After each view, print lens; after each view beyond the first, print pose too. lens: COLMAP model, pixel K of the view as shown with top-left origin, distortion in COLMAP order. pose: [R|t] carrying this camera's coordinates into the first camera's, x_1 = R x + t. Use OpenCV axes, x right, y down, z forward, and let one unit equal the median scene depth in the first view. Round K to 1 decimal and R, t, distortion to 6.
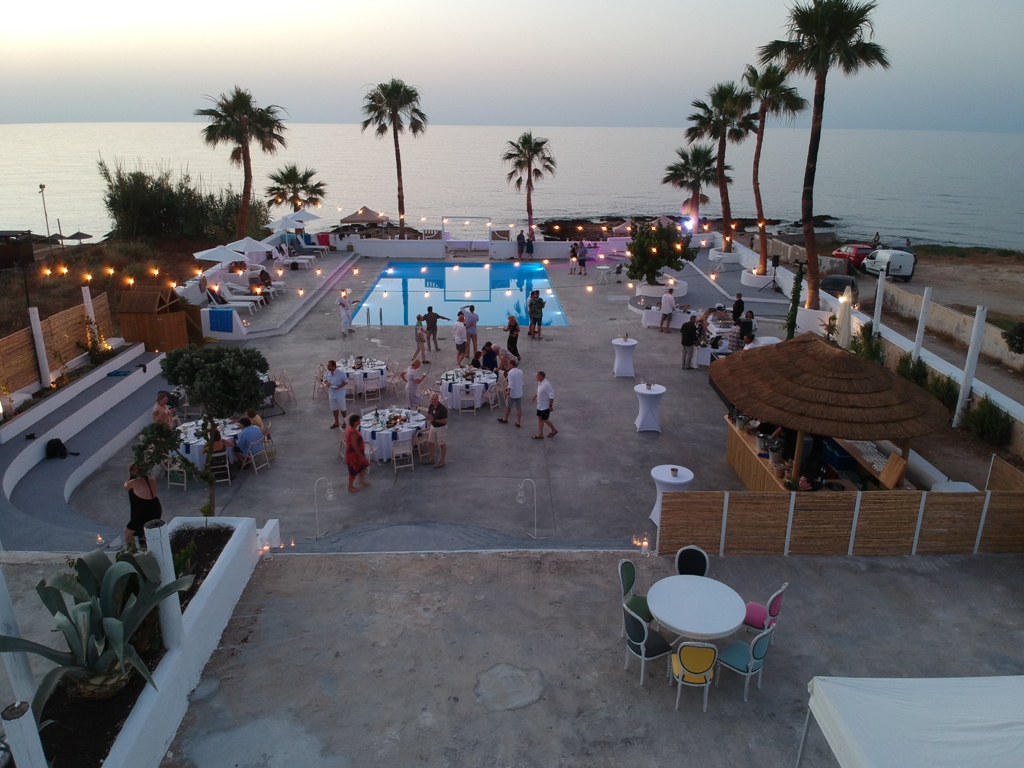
lens RADIAL K [[746.6, 0, 517.1], [0, 746.6, 376.5], [0, 0, 1]] dist [0.078620, -0.147817]
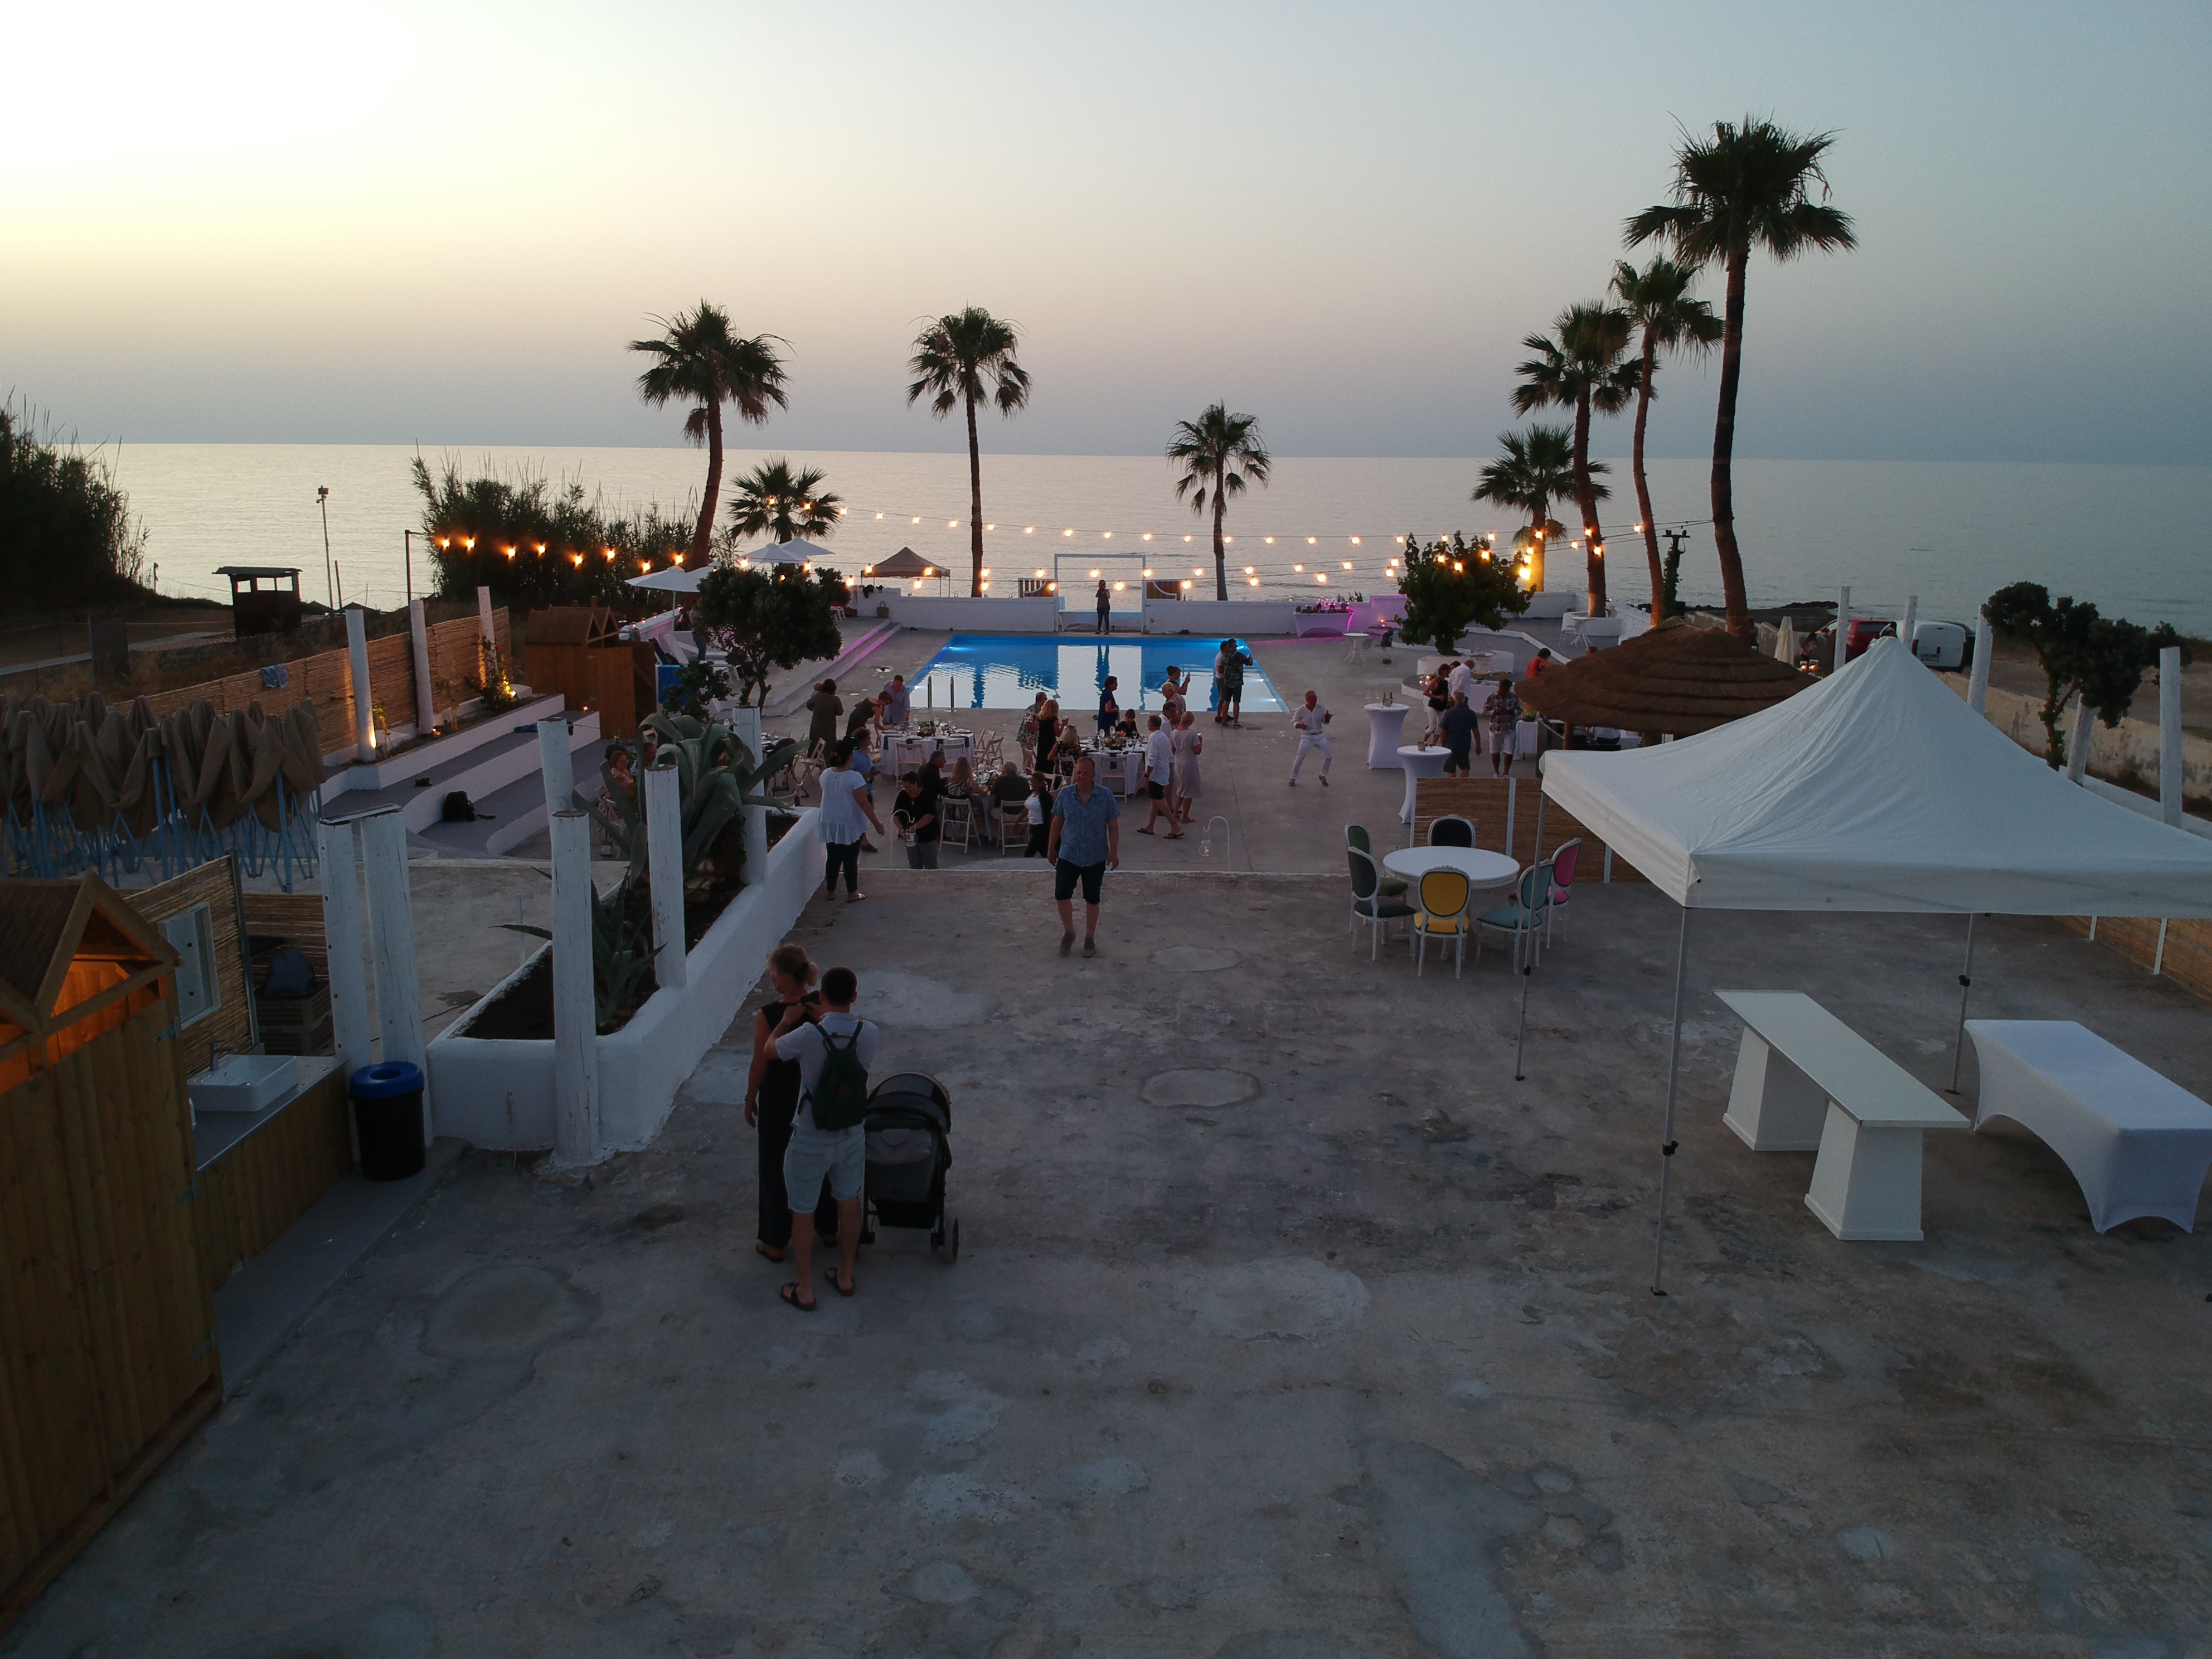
lens RADIAL K [[1612.7, 0, 1116.7], [0, 1612.7, 820.0], [0, 0, 1]] dist [0.078620, -0.147817]
pose [[0.998976, 0.010730, -0.043945, -0.004815], [-0.015104, 0.994826, -0.100464, 0.119343], [0.042640, 0.101025, 0.993970, -0.160664]]
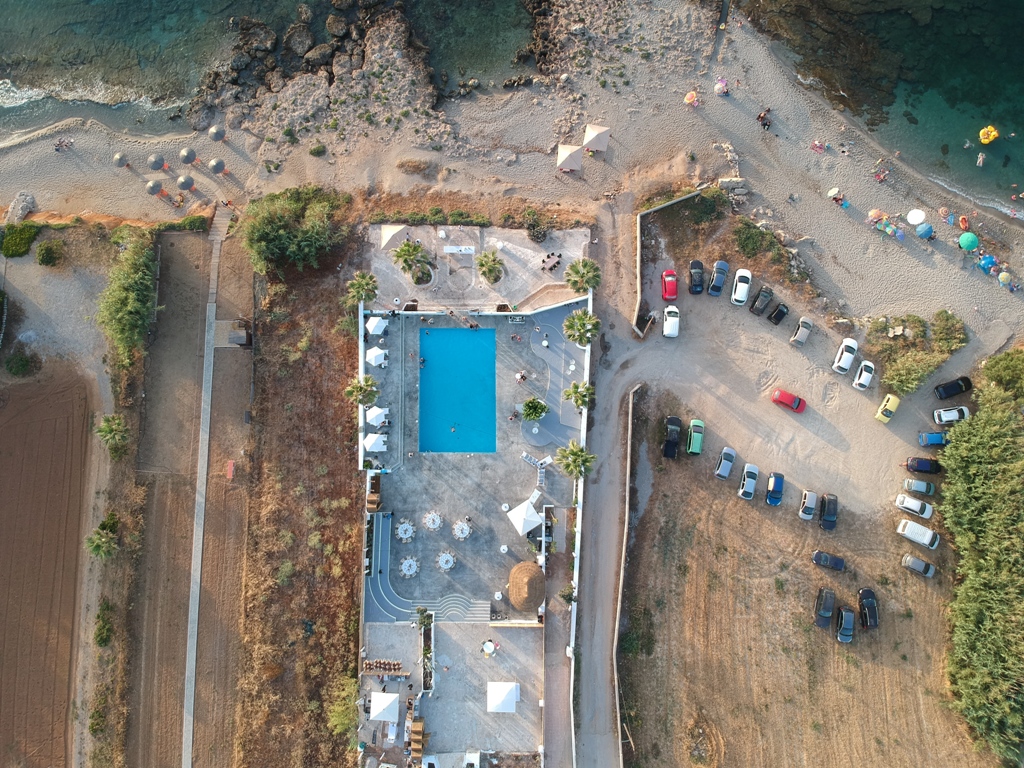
lens RADIAL K [[746.6, 0, 517.3], [0, 746.6, 372.5], [0, 0, 1]] dist [0.078620, -0.147817]
pose [[0.999382, 0.034978, -0.003513, 0.138470], [-0.011159, 0.410412, 0.911832, -2.578192], [0.033336, -0.911229, 0.410549, 0.091125]]
